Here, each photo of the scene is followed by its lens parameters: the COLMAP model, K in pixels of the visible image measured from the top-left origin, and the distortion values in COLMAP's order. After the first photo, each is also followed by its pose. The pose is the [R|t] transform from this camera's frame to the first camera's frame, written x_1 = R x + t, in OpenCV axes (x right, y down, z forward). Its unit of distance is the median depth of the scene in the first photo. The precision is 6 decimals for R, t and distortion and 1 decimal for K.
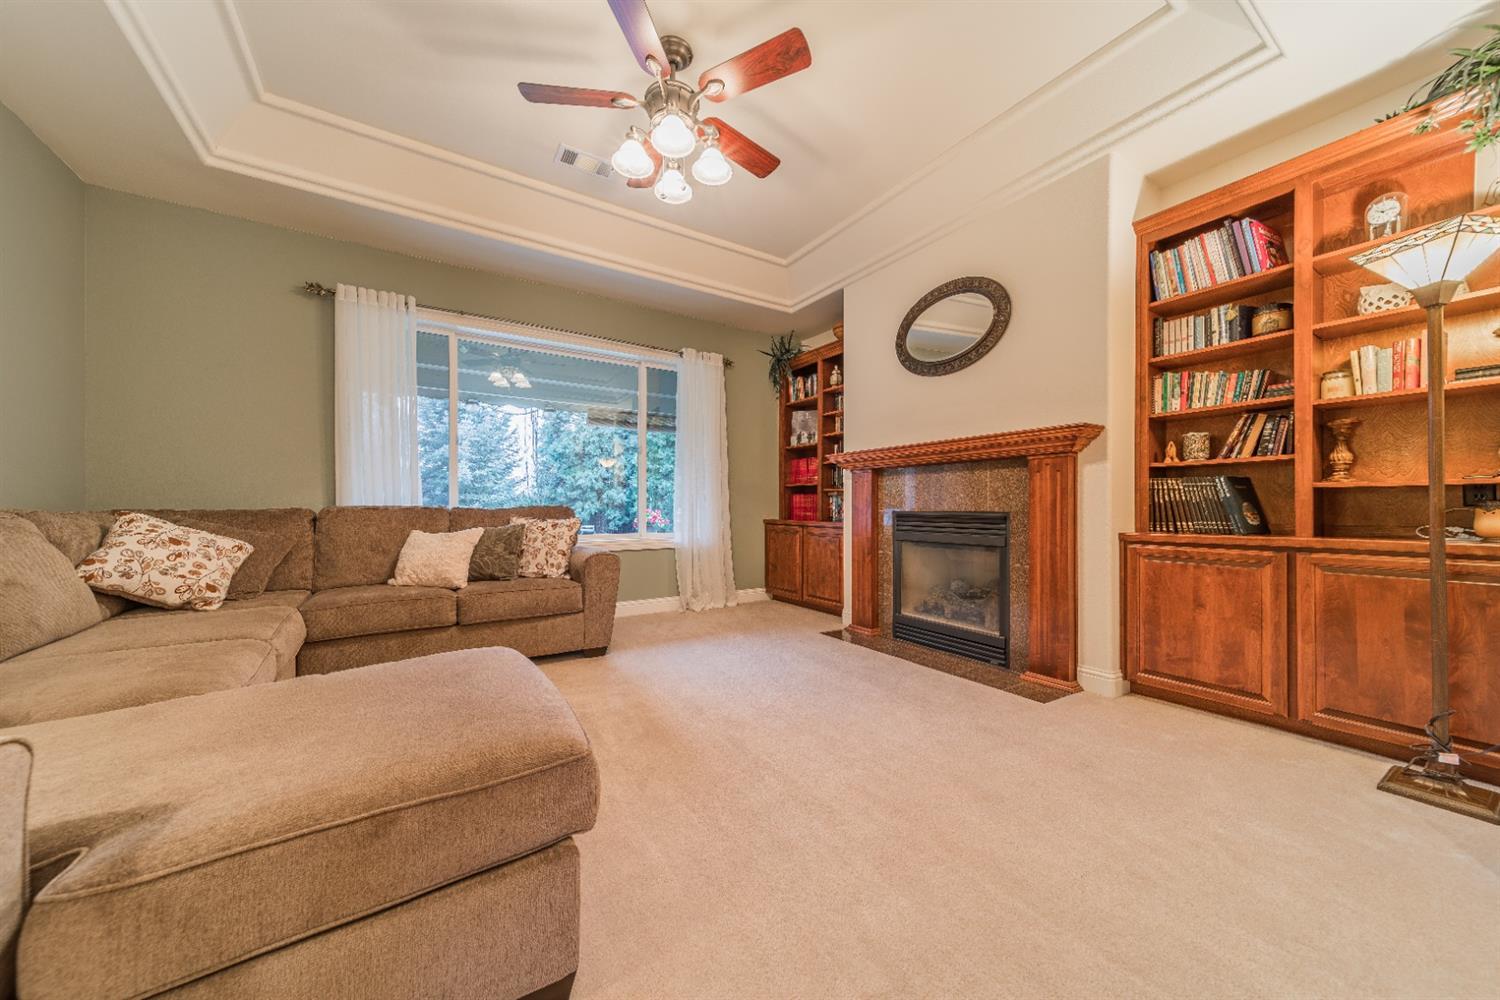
lens RADIAL K [[524.0, 0, 750.0], [0, 524.0, 500.0], [0, 0, 1]] dist [-0.000305, -0.000030]
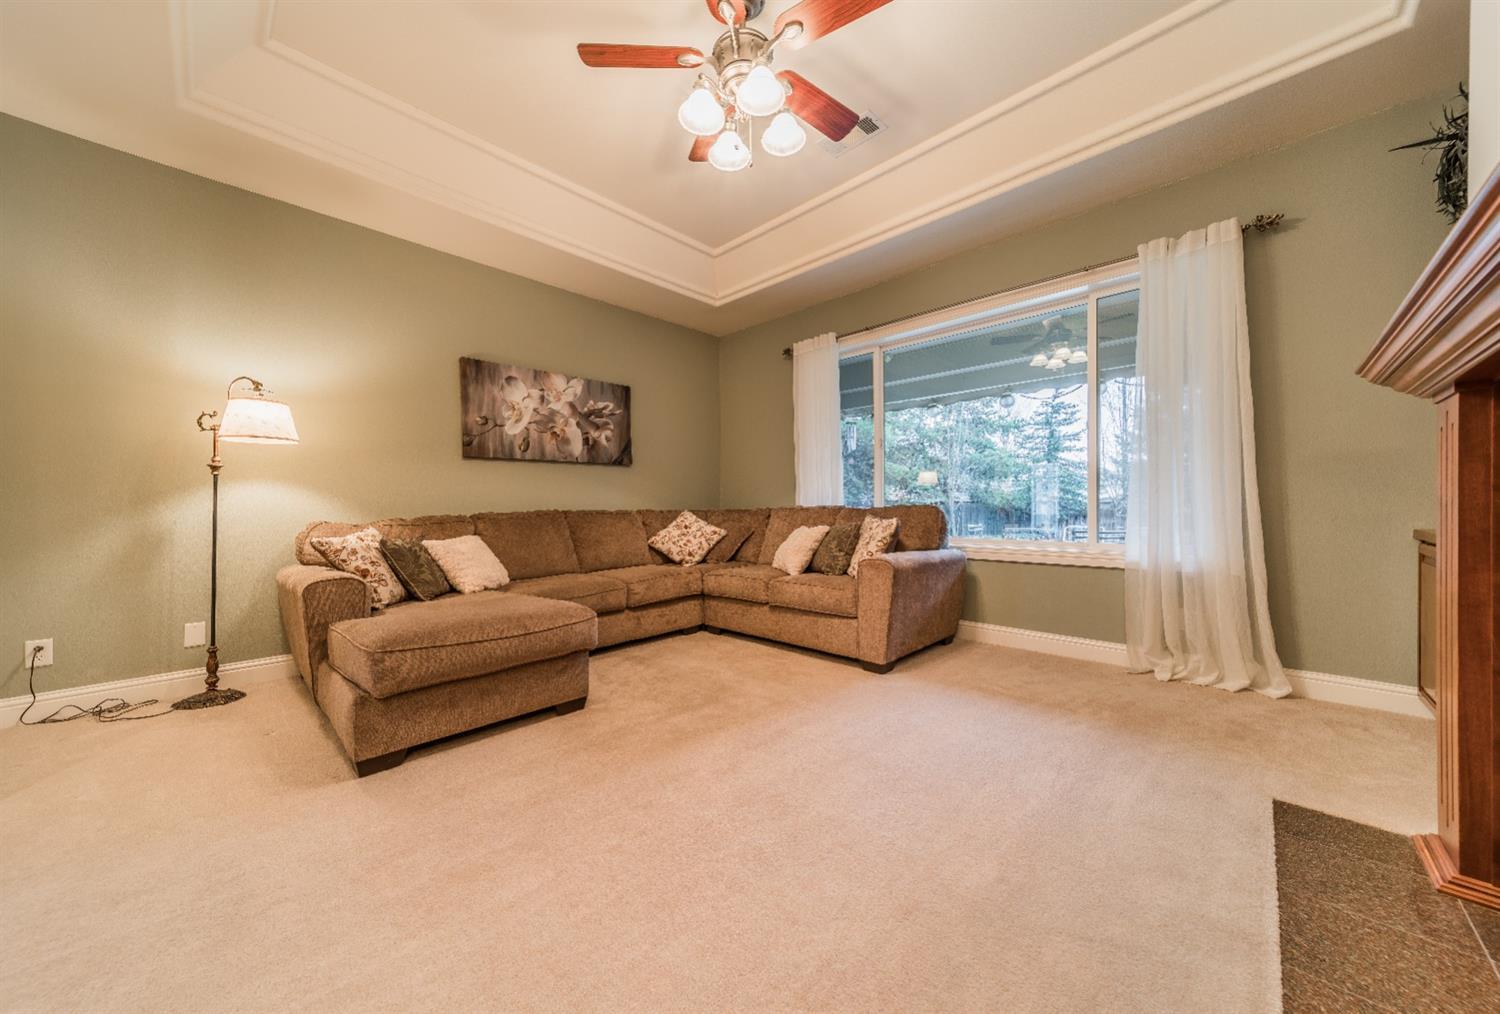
lens RADIAL K [[522.4, 0, 750.0], [0, 522.4, 507.0], [0, 0, 1]] dist [0.000369, 0.000011]
pose [[0.224538, -0.004335, -0.974456, 0.532616], [0.021455, 0.999770, 0.000496, 0.009972], [0.974229, -0.021018, 0.224579, 0.594102]]
